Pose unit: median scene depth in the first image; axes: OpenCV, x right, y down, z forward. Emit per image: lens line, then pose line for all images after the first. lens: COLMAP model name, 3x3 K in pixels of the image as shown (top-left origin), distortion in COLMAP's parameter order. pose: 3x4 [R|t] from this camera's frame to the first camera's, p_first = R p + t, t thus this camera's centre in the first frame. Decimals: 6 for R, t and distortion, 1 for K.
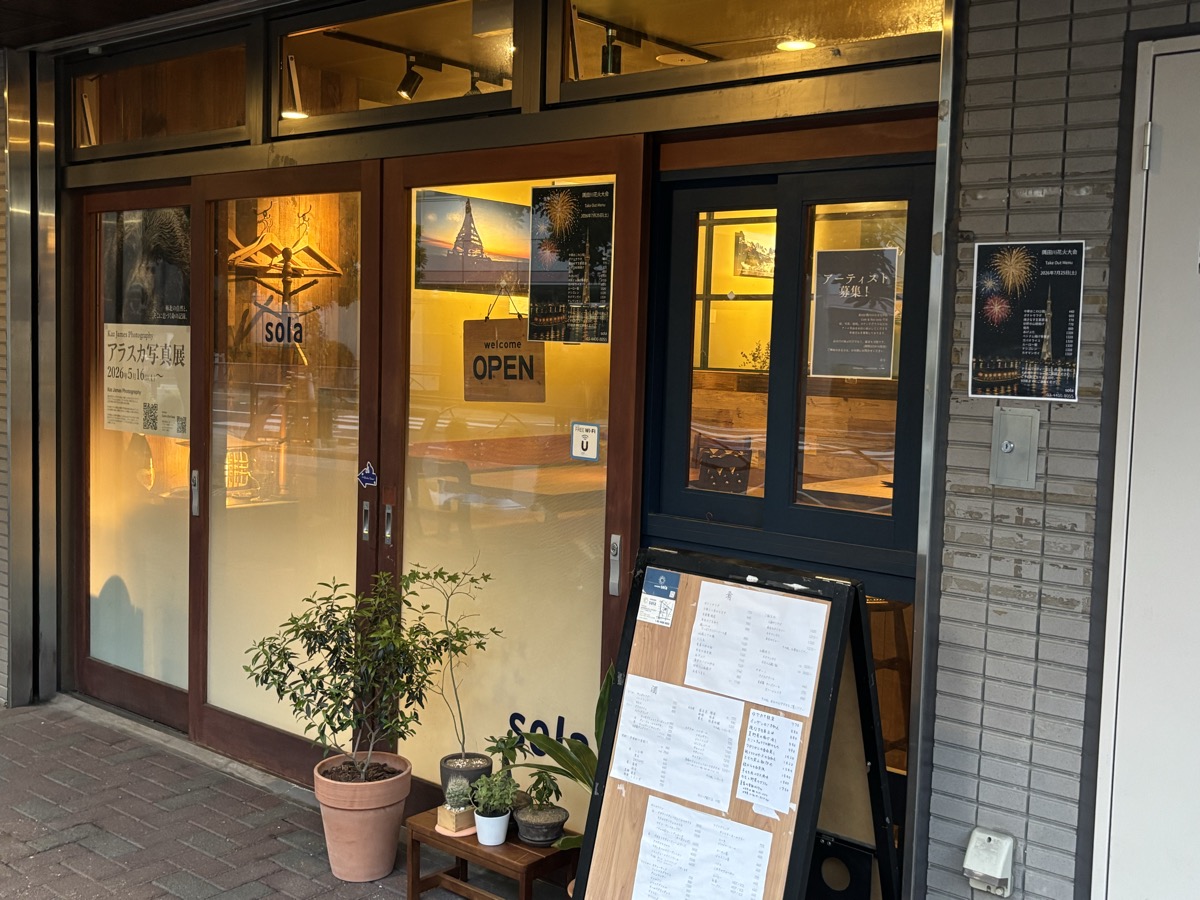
lens RADIAL K [[1301.6, 0, 600.1], [0, 1301.6, 448.9], [0, 0, 1]] dist [0.001134, 0.000000]
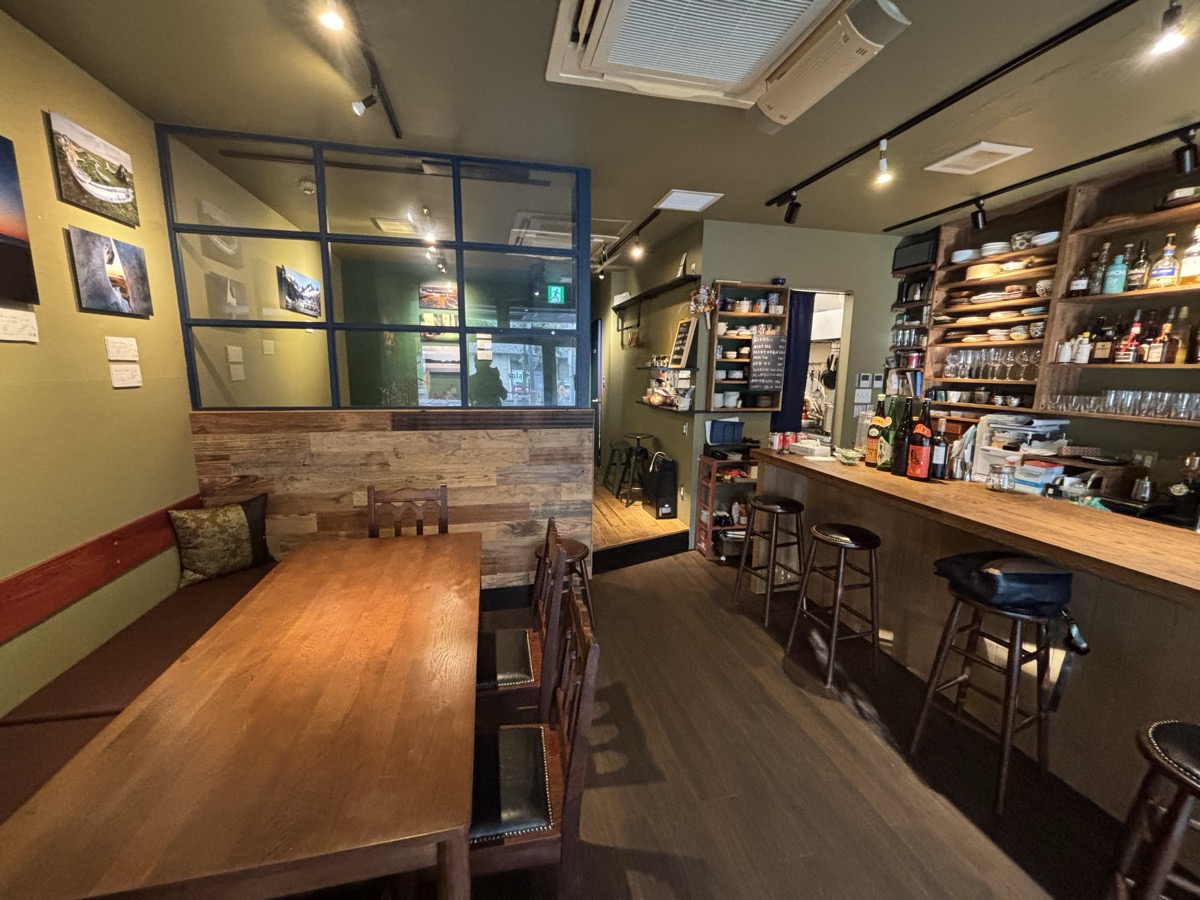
lens RADIAL K [[483.0, 0, 597.2], [0, 483.0, 451.4], [0, 0, 1]] dist [0.000020, -0.000002]
pose [[0.610492, -0.157017, 0.776302, -0.075254], [0.072923, 0.987132, 0.142312, -0.068415], [-0.788658, -0.030270, 0.614087, 0.677089]]
